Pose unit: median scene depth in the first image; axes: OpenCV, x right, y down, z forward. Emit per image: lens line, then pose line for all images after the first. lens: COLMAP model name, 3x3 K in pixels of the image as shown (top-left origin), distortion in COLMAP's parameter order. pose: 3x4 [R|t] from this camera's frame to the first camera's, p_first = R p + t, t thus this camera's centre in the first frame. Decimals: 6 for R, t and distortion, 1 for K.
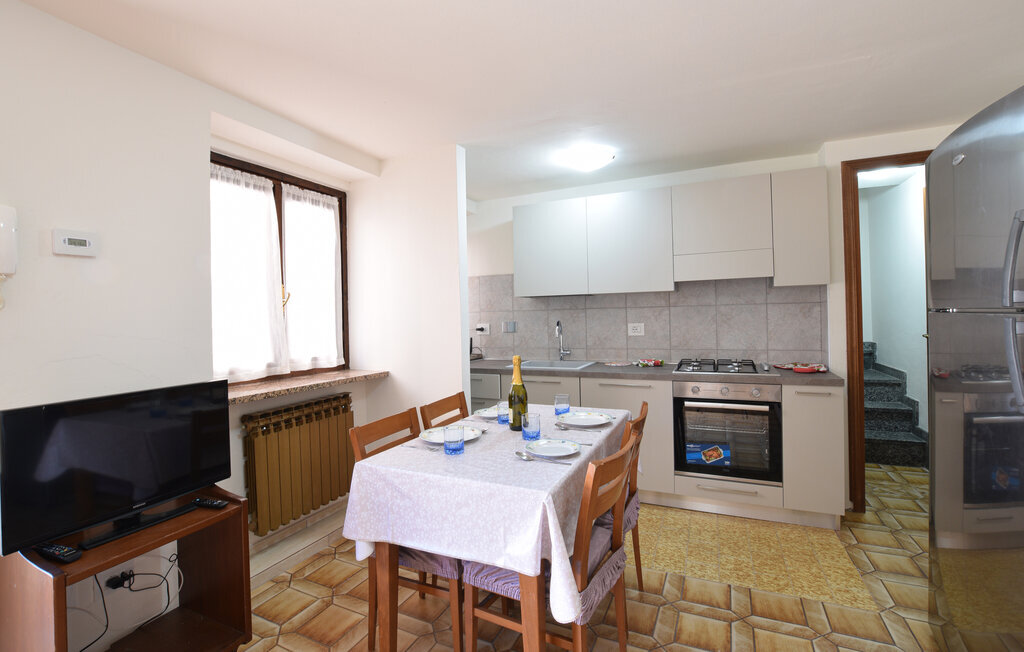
lens RADIAL K [[468.0, 0, 514.0], [0, 468.0, 313.6], [0, 0, 1]] dist [-0.004868, -0.000509]
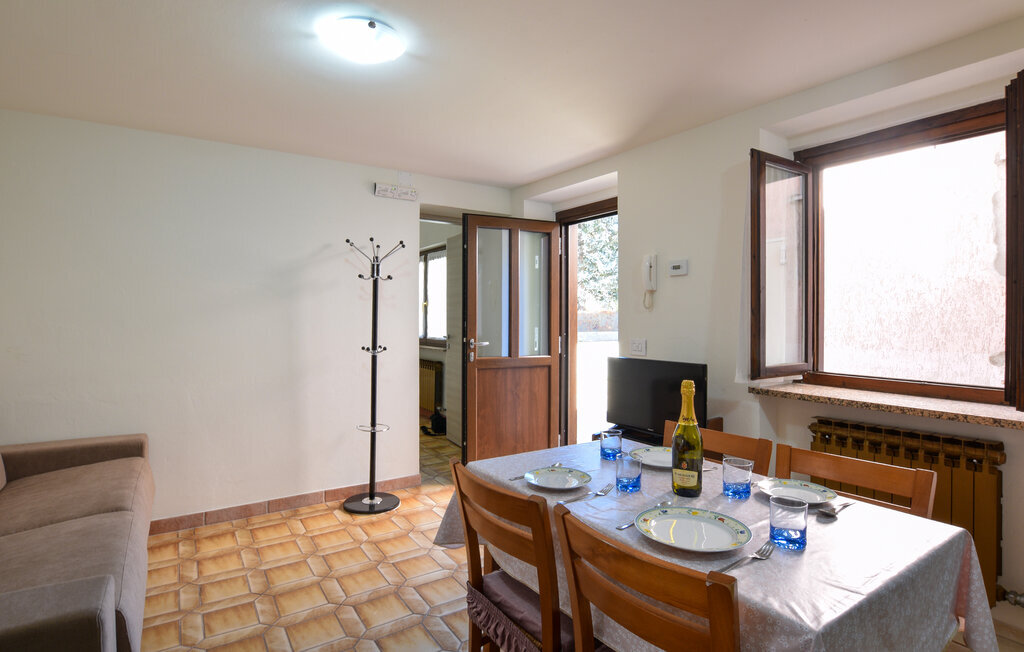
lens RADIAL K [[467.8, 0, 511.5], [0, 467.8, 311.9], [0, 0, 1]] dist [-0.047054, -0.000031]
pose [[-0.520000, 0.018599, -0.853964, 0.411656], [0.015164, 0.999806, 0.012542, -0.012796], [0.854032, -0.006427, -0.520181, 0.715851]]
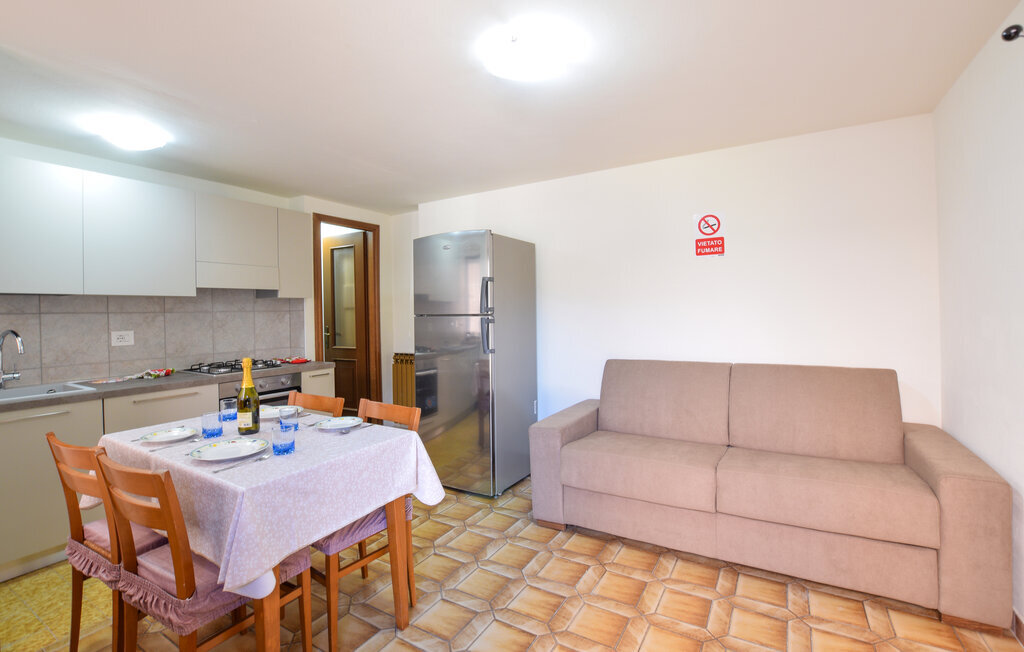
lens RADIAL K [[468.0, 0, 514.0], [0, 468.0, 313.6], [0, 0, 1]] dist [-0.004868, -0.000509]
pose [[0.099887, 0.016458, 0.994863, -0.583140], [0.012476, 0.999764, -0.017792, 0.014074], [-0.994921, 0.014189, 0.099659, 0.224870]]
